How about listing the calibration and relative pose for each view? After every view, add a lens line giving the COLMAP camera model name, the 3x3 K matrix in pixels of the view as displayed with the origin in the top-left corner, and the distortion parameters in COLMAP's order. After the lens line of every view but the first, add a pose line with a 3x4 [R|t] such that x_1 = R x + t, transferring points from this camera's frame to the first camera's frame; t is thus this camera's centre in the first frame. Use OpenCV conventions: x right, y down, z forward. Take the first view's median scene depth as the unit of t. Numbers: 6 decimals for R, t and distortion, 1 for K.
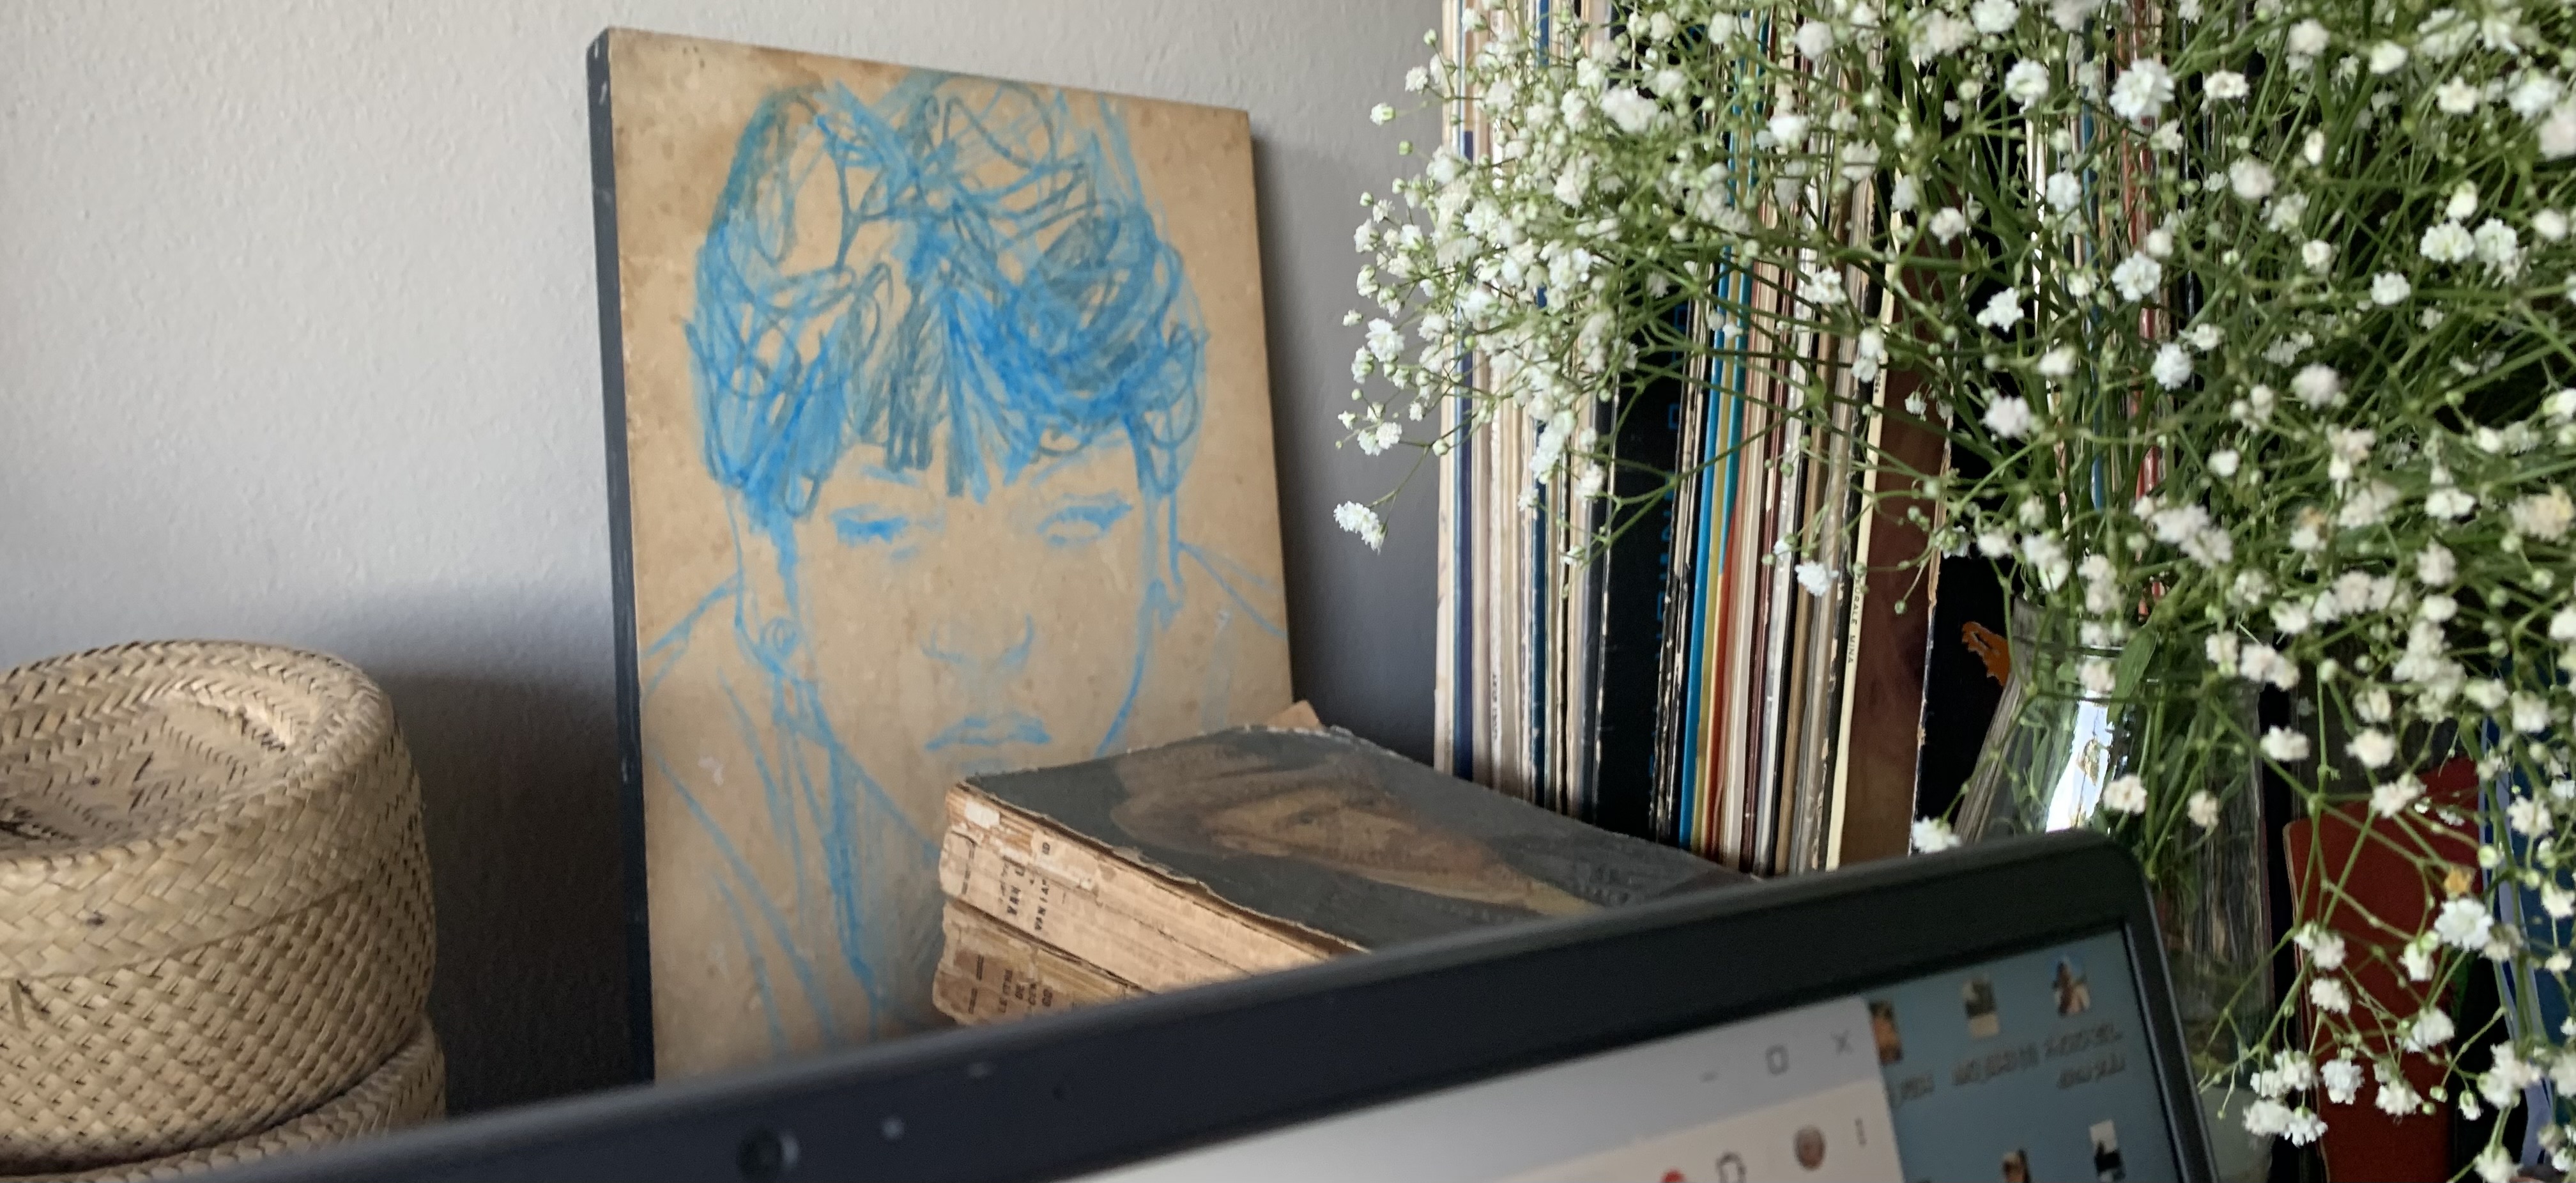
lens RADIAL K [[1864.5, 0, 1297.4], [0, 1864.5, 581.7], [0, 0, 1]] dist [0.028670, -0.000001]
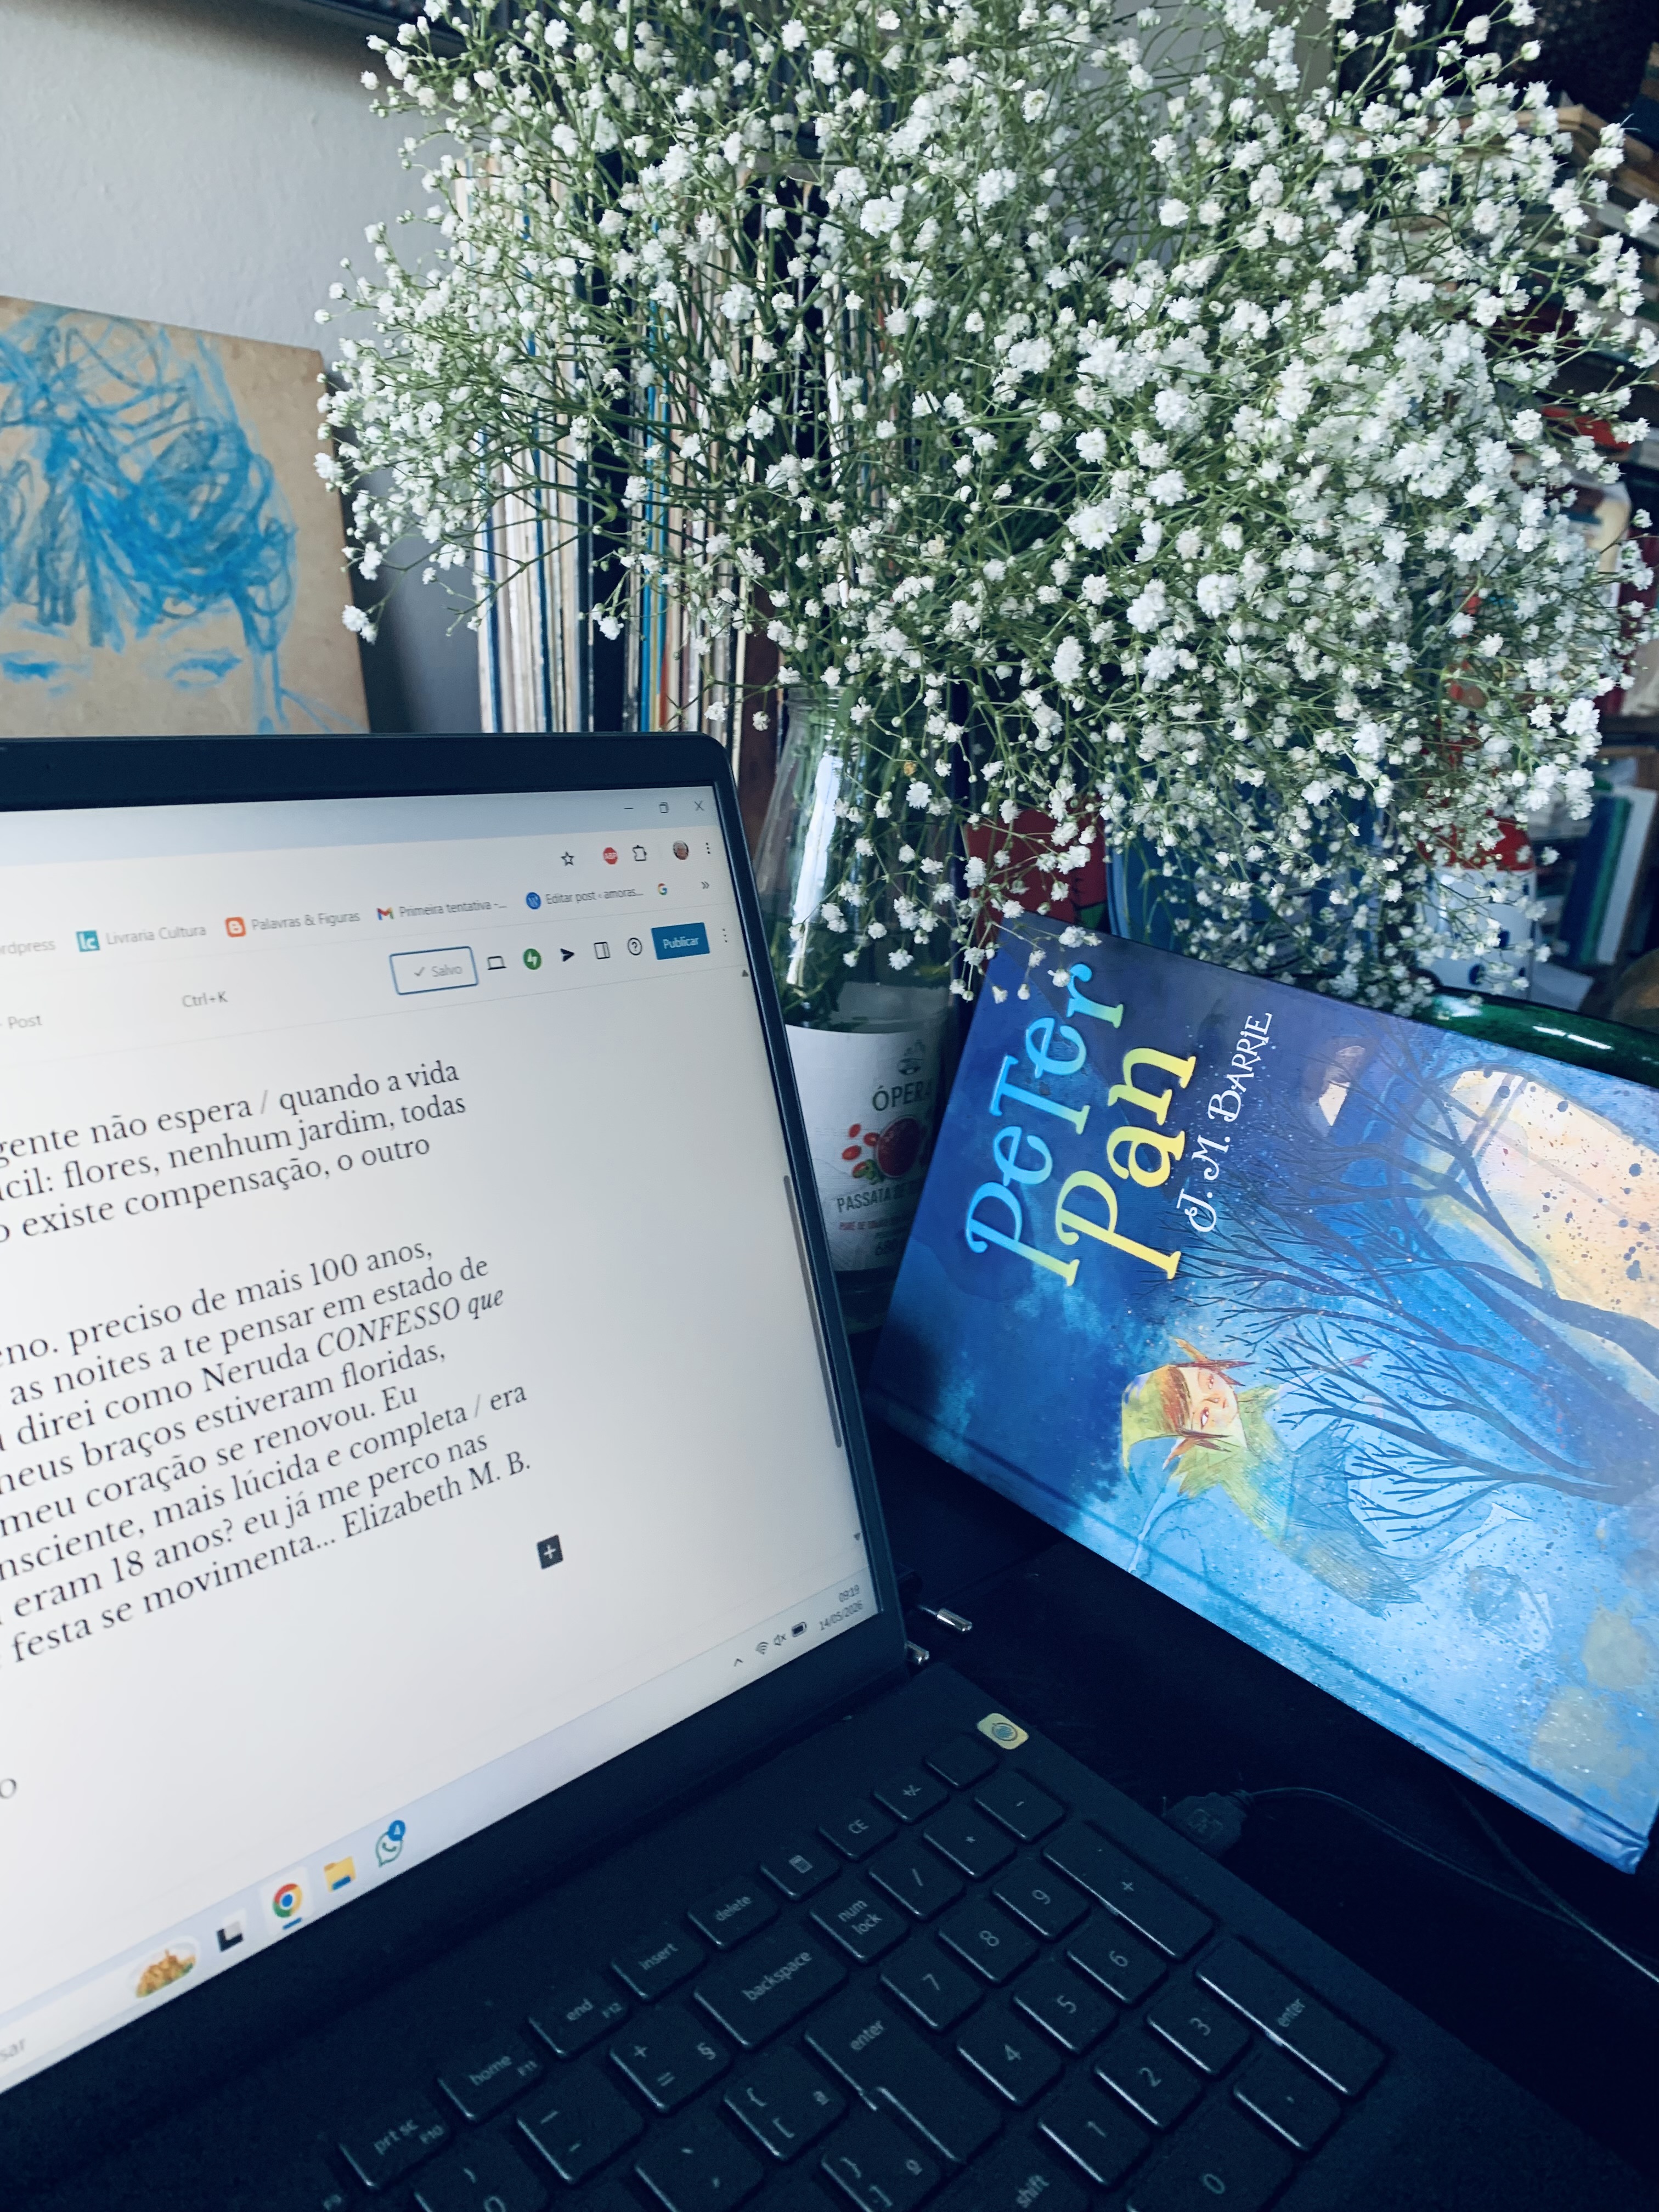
lens RADIAL K [[1661.3, 0, 818.3], [0, 1661.3, 1116.8], [0, 0, 1]] dist [-0.004087, -0.003097]
pose [[0.986299, -0.041289, 0.159717, 0.116934], [0.016932, 0.988396, 0.150953, 0.112675], [-0.164097, -0.146180, 0.975553, -0.273095]]
